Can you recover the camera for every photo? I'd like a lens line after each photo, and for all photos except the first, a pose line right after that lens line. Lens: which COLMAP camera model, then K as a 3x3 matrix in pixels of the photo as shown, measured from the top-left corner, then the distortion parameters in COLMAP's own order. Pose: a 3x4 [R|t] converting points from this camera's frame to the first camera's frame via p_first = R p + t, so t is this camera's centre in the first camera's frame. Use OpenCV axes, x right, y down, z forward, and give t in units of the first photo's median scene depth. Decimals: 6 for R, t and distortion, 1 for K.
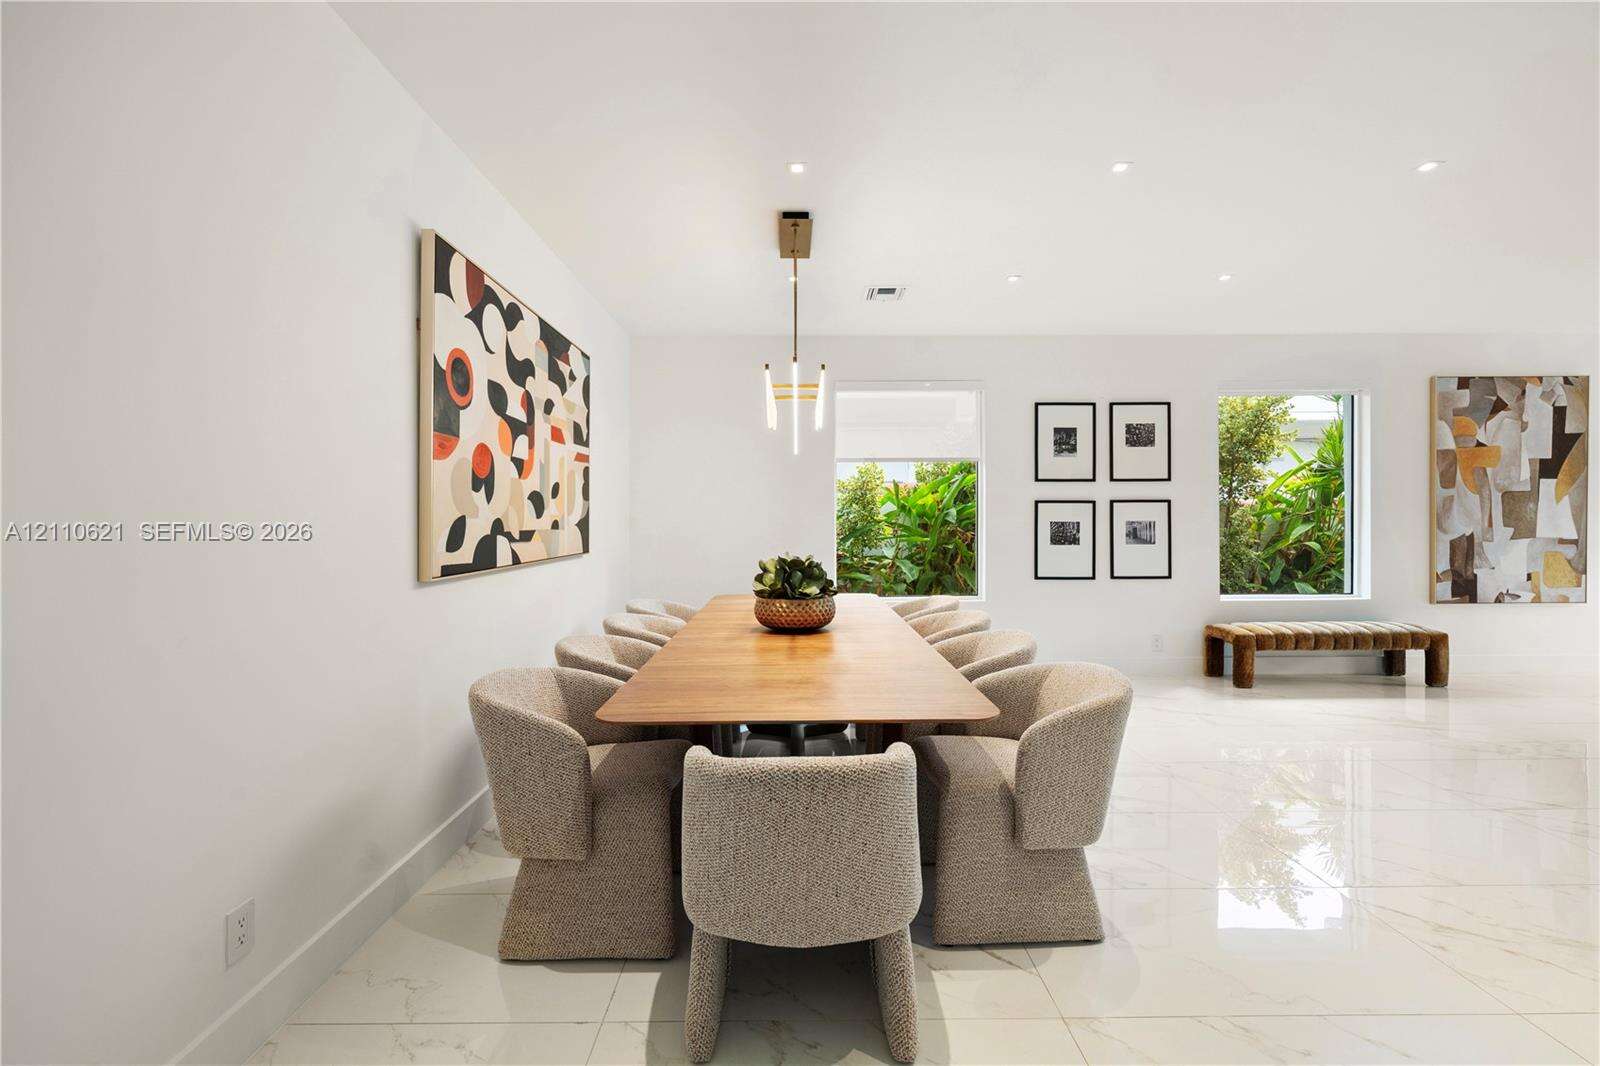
lens RADIAL K [[654.7, 0, 802.3], [0, 654.7, 526.4], [0, 0, 1]] dist [0.001656, 0.000309]
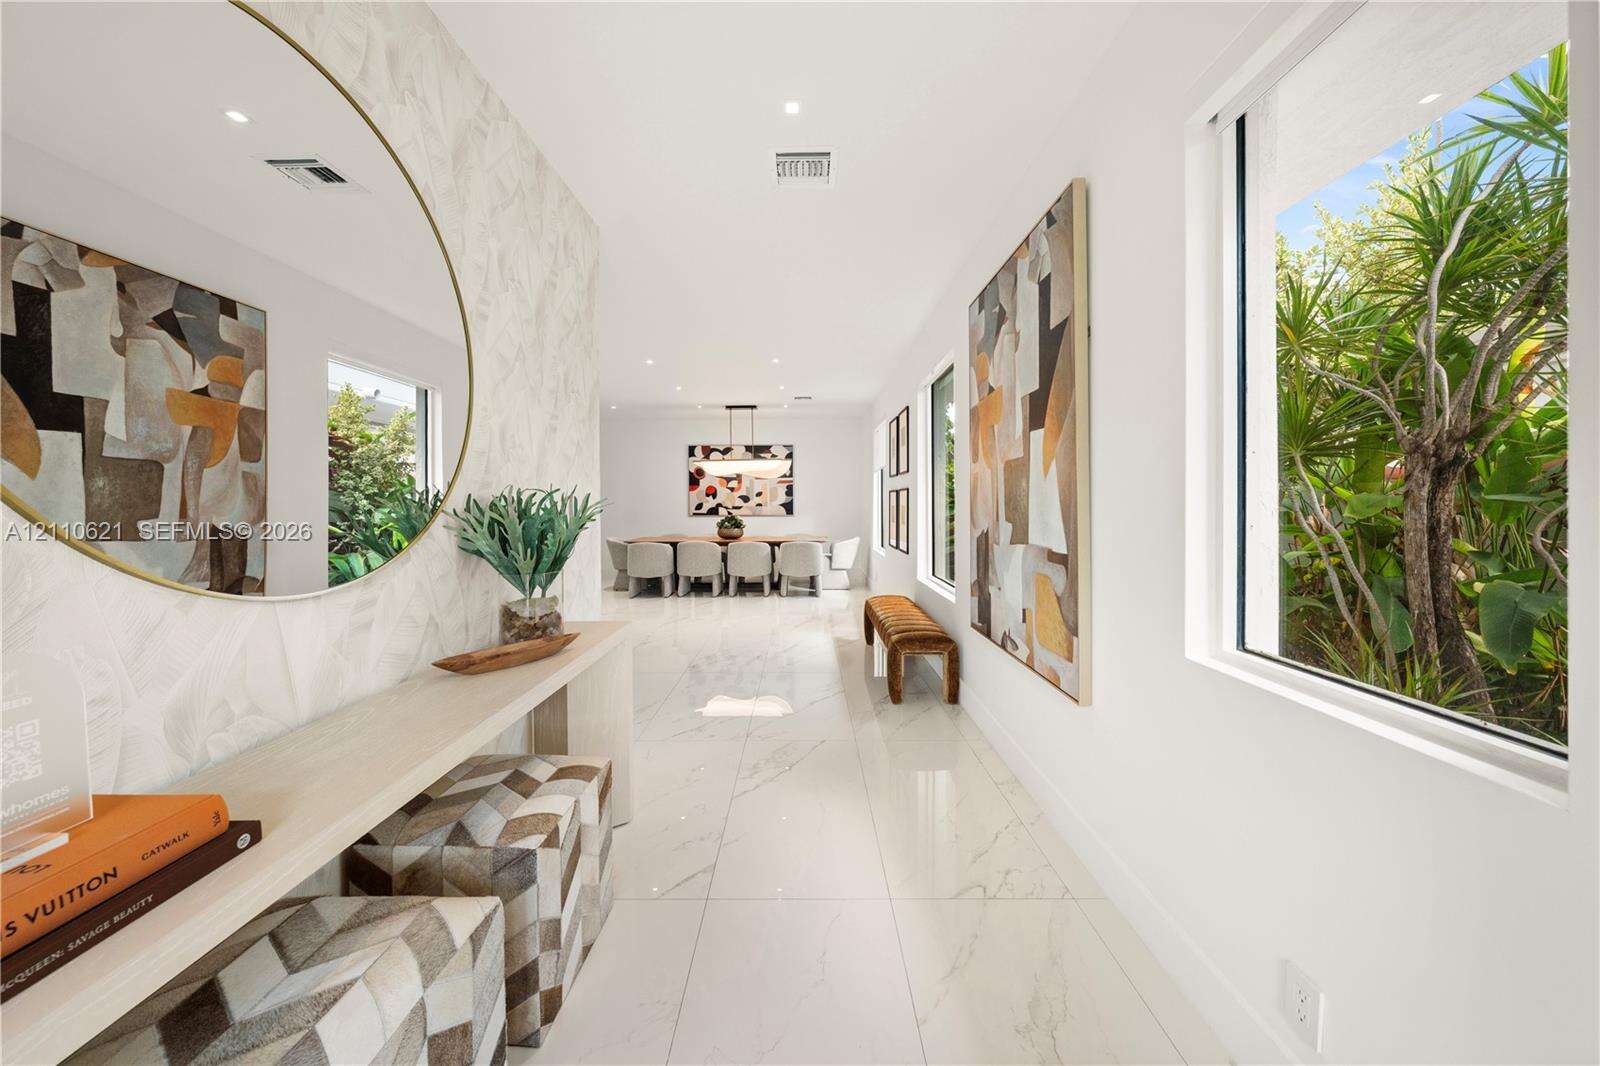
lens RADIAL K [[551.0, 0, 797.8], [0, 551.0, 506.3], [0, 0, 1]] dist [0.000044, 0.000021]
pose [[-0.016744, 0.008953, -0.999820, 2.664590], [-0.010167, 0.999907, 0.009124, -0.025637], [0.999808, 0.010318, -0.016652, 1.395249]]
